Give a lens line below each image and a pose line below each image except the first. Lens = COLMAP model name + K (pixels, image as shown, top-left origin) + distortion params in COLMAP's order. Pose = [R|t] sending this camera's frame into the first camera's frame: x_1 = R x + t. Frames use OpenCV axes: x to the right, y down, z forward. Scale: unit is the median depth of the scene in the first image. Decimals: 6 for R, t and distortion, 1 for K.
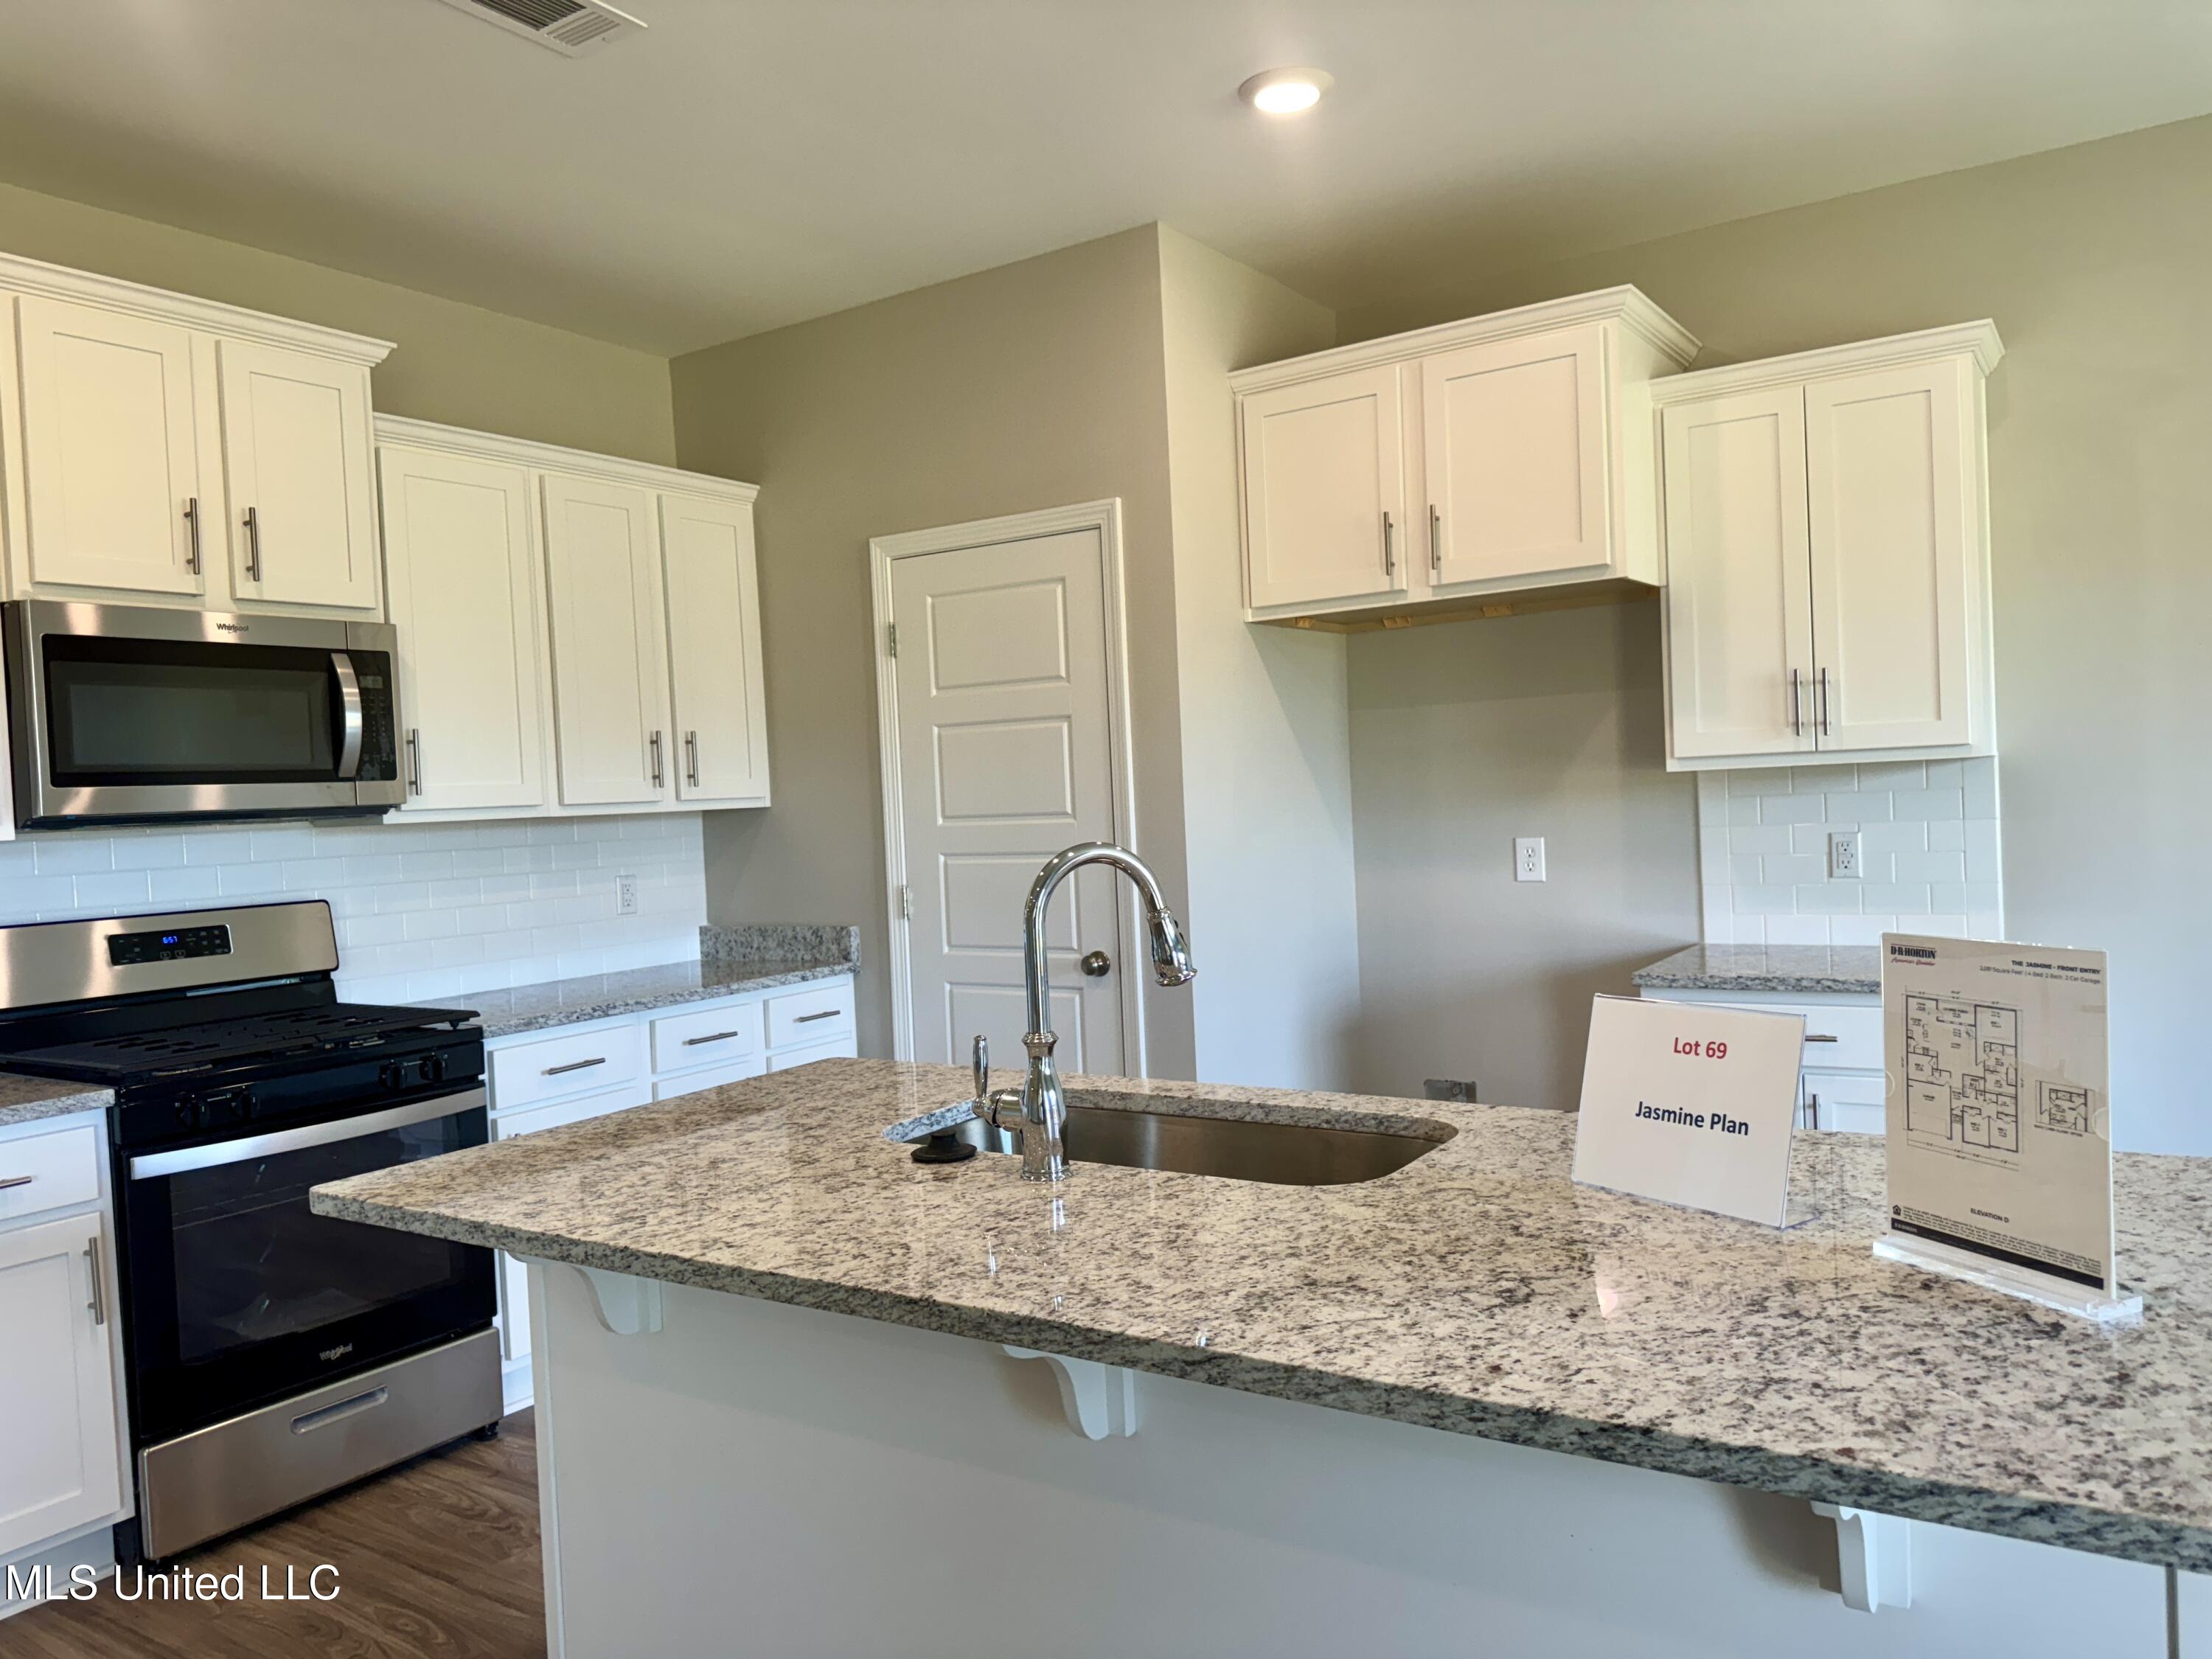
lens RADIAL K [[1577.8, 0, 1119.0], [0, 1577.8, 828.1], [0, 0, 1]] dist [0.119151, -0.169383]
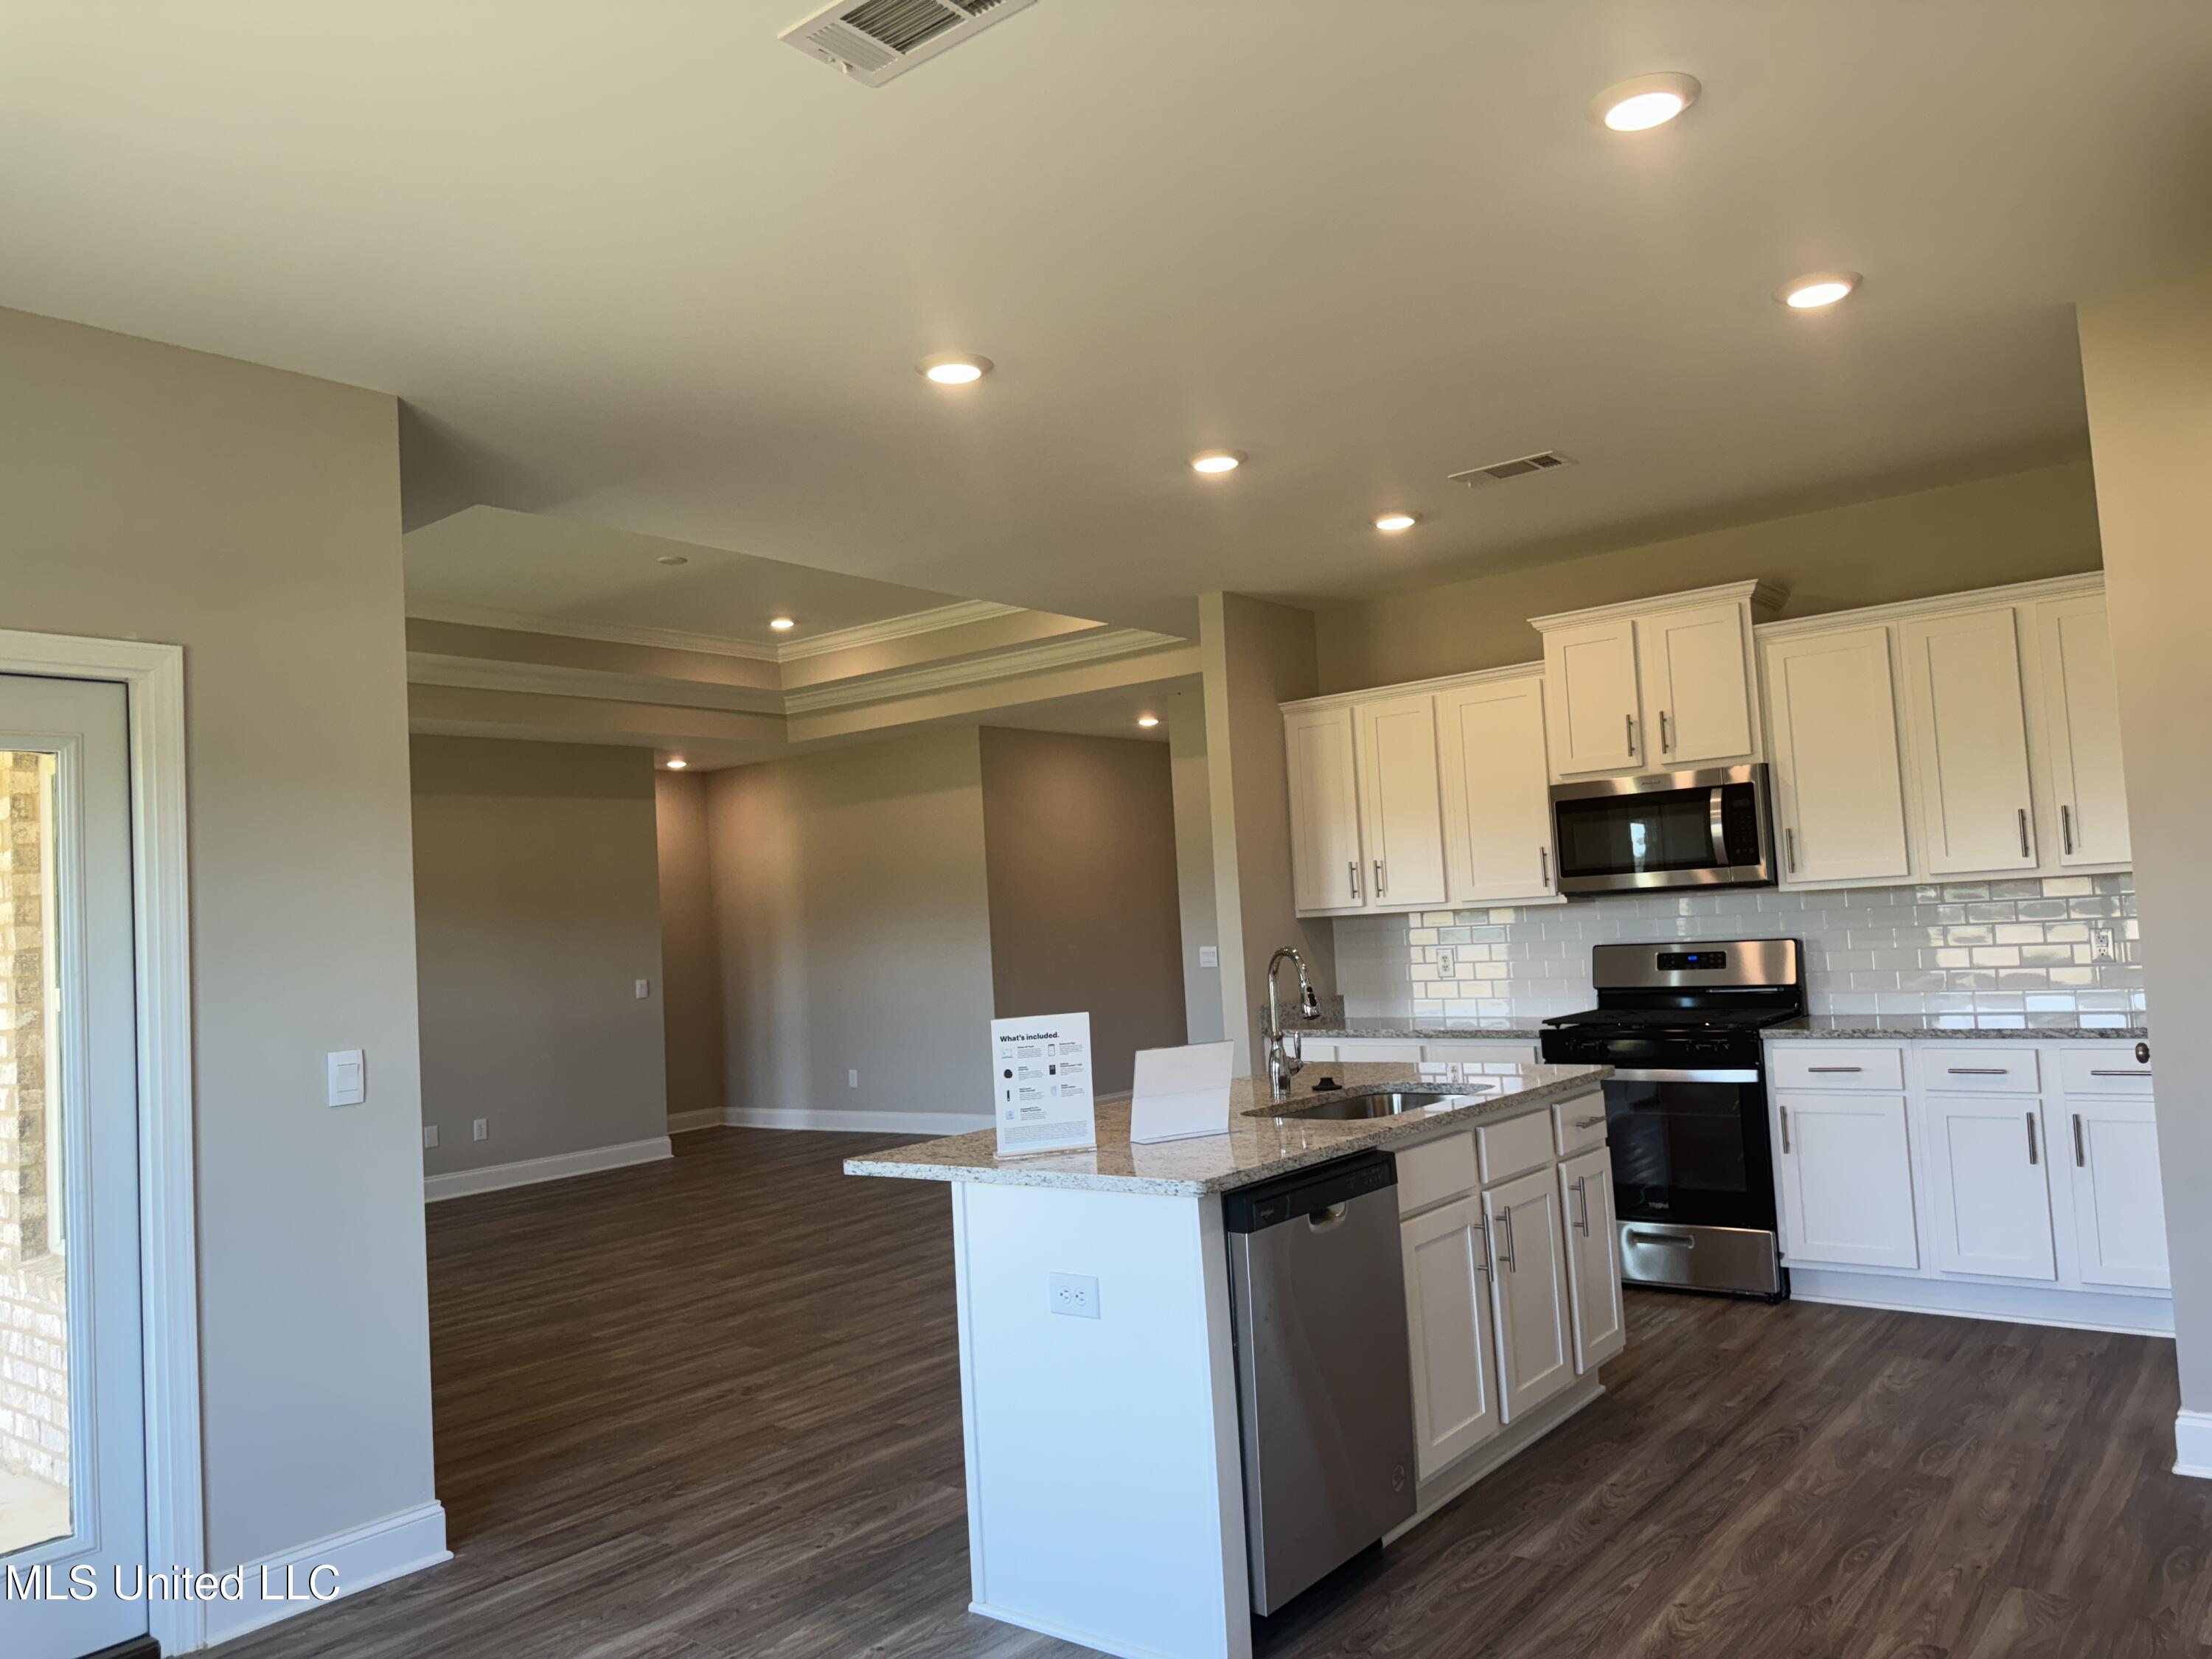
lens RADIAL K [[1575.4, 0, 1035.7], [0, 1575.4, 830.7], [0, 0, 1]] dist [0.000920, -0.049298]
pose [[-0.146090, -0.005925, -0.989254, 1.821368], [0.041389, 0.999070, -0.012096, -0.116487], [0.988405, -0.042711, -0.145709, 0.859834]]
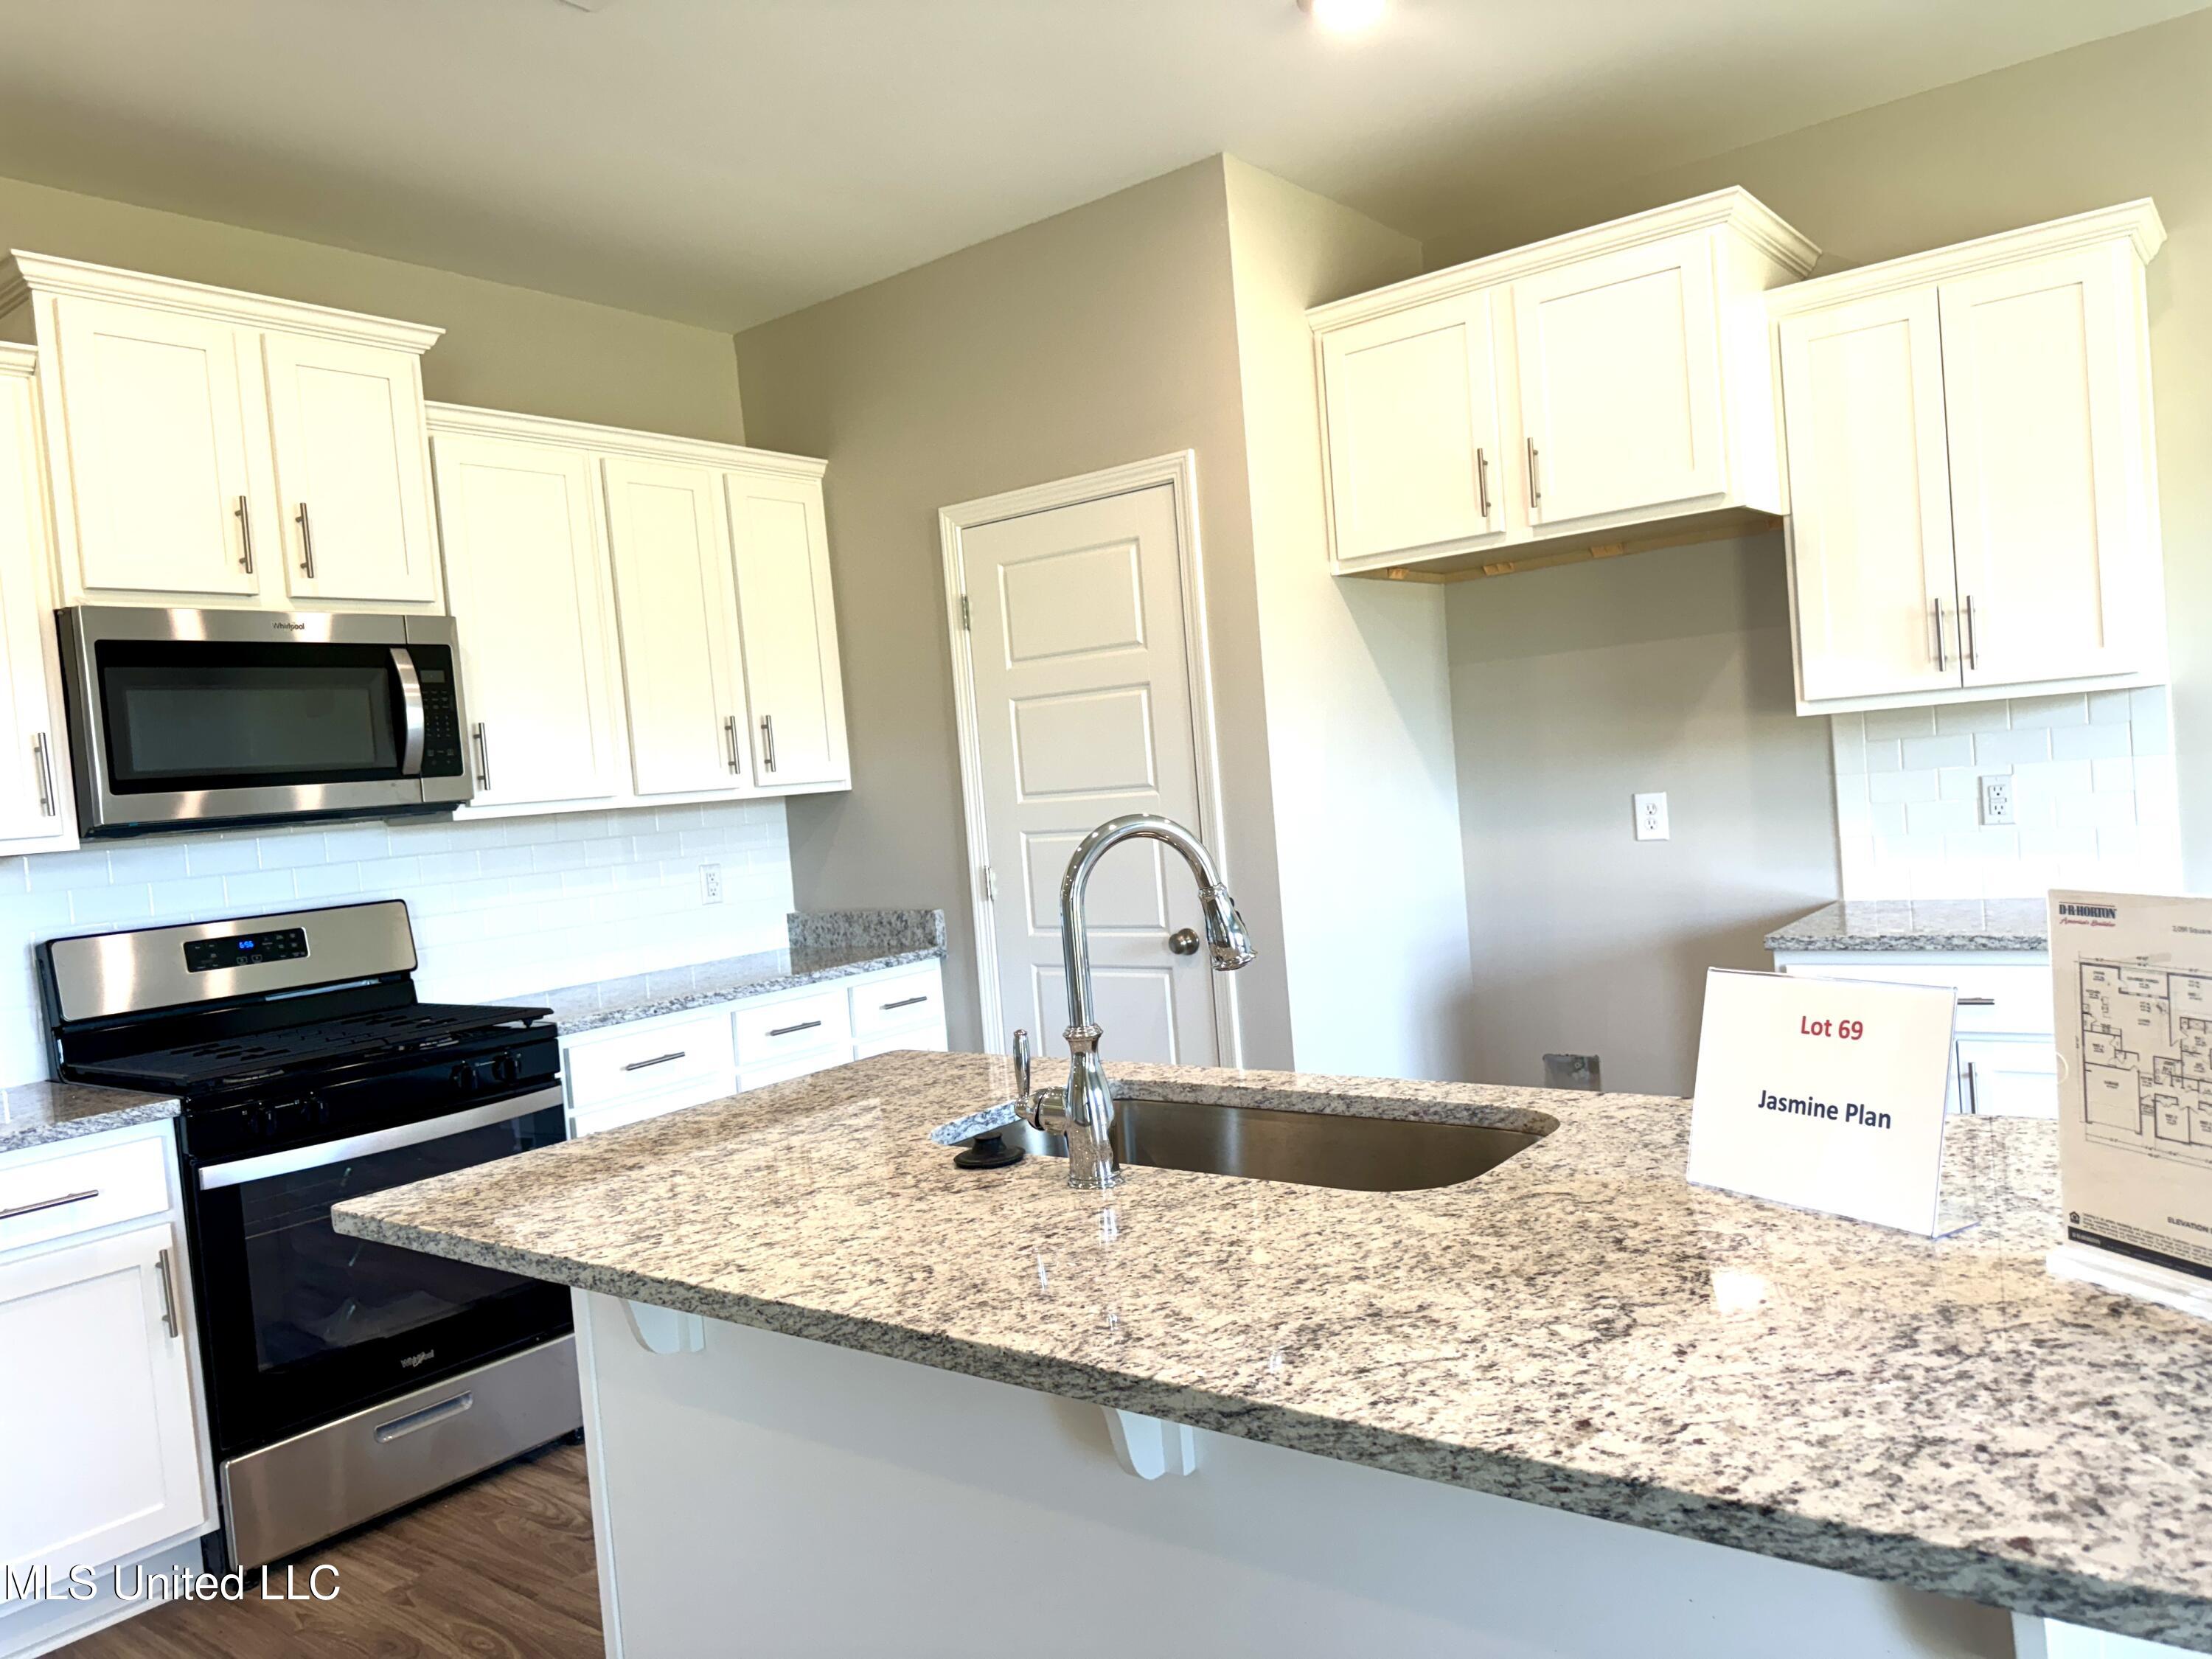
lens RADIAL K [[1574.5, 0, 1125.7], [0, 1574.5, 826.9], [0, 0, 1]] dist [0.064780, -0.065009]
pose [[0.996567, -0.034329, -0.075339, 0.042509], [0.035541, 0.999259, 0.014800, 0.002641], [0.074775, -0.017426, 0.997048, 0.095923]]
